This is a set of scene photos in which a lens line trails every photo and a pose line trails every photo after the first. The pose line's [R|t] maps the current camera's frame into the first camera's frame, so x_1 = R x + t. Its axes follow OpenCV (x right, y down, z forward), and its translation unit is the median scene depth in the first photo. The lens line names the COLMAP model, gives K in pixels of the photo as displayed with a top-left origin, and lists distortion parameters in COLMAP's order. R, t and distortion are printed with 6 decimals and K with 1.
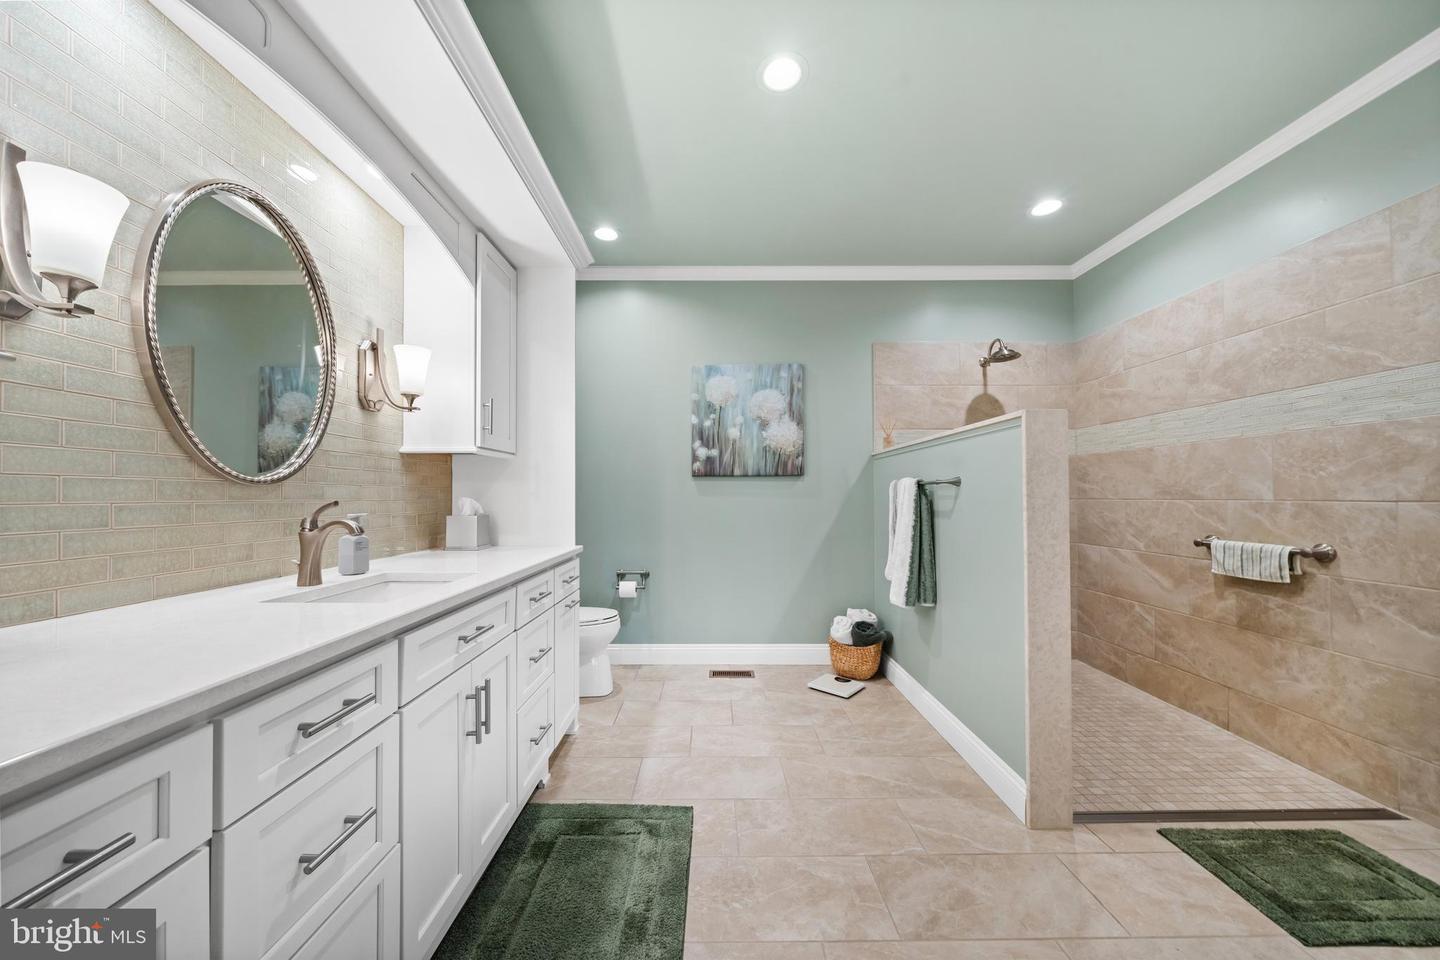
lens RADIAL K [[441.1, 0, 710.6], [0, 441.1, 491.3], [0, 0, 1]] dist [-0.001388, -0.000060]
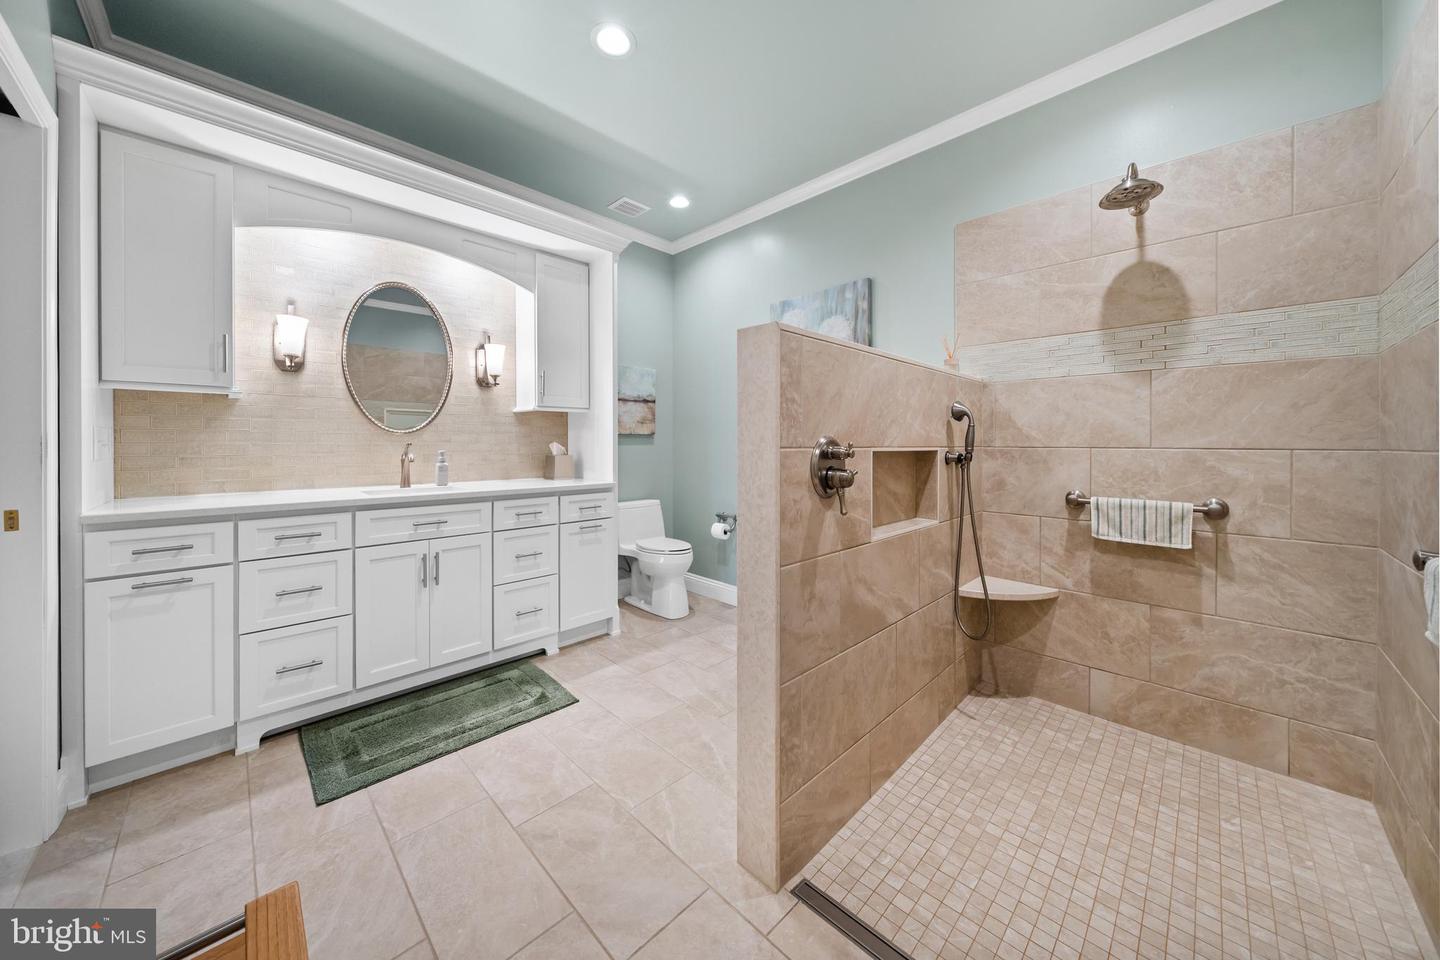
lens RADIAL K [[495.9, 0, 745.8], [0, 495.9, 445.6], [0, 0, 1]] dist [-0.002935, -0.000193]
pose [[0.734958, 0.007604, -0.678070, 1.061605], [0.002875, 0.999893, 0.014328, 0.005778], [0.678107, -0.012480, 0.734857, 0.290450]]
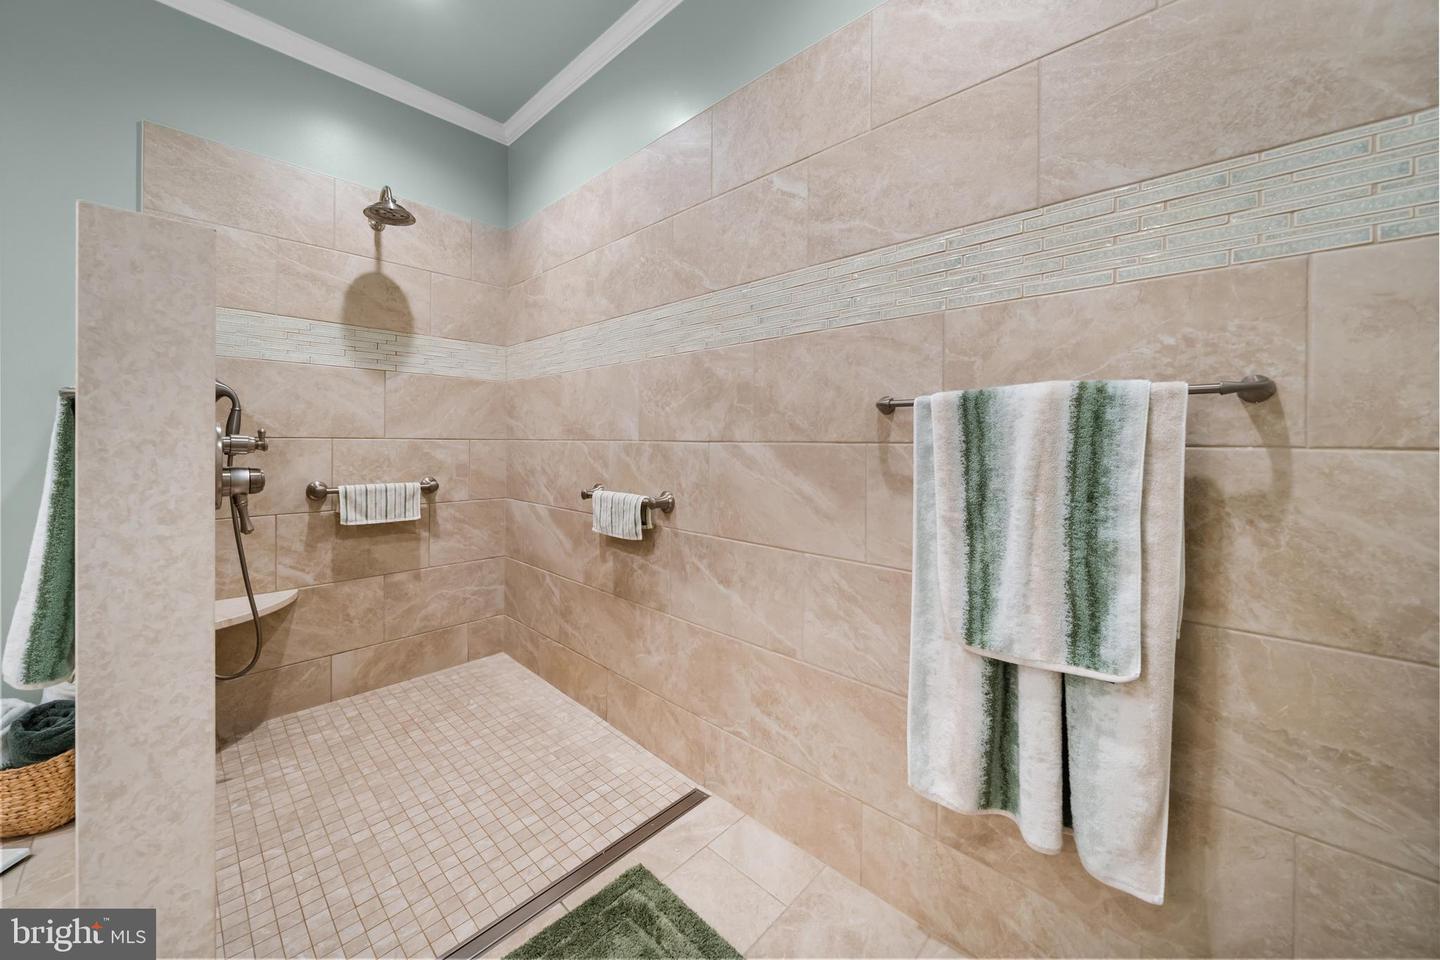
lens RADIAL K [[534.6, 0, 676.2], [0, 534.6, 441.3], [0, 0, 1]] dist [0.001142, -0.000117]
pose [[0.707763, 0.007842, 0.706406, 0.596587], [-0.018588, 0.999799, 0.007525, 0.012177], [-0.706205, -0.018457, 0.707767, 0.224630]]
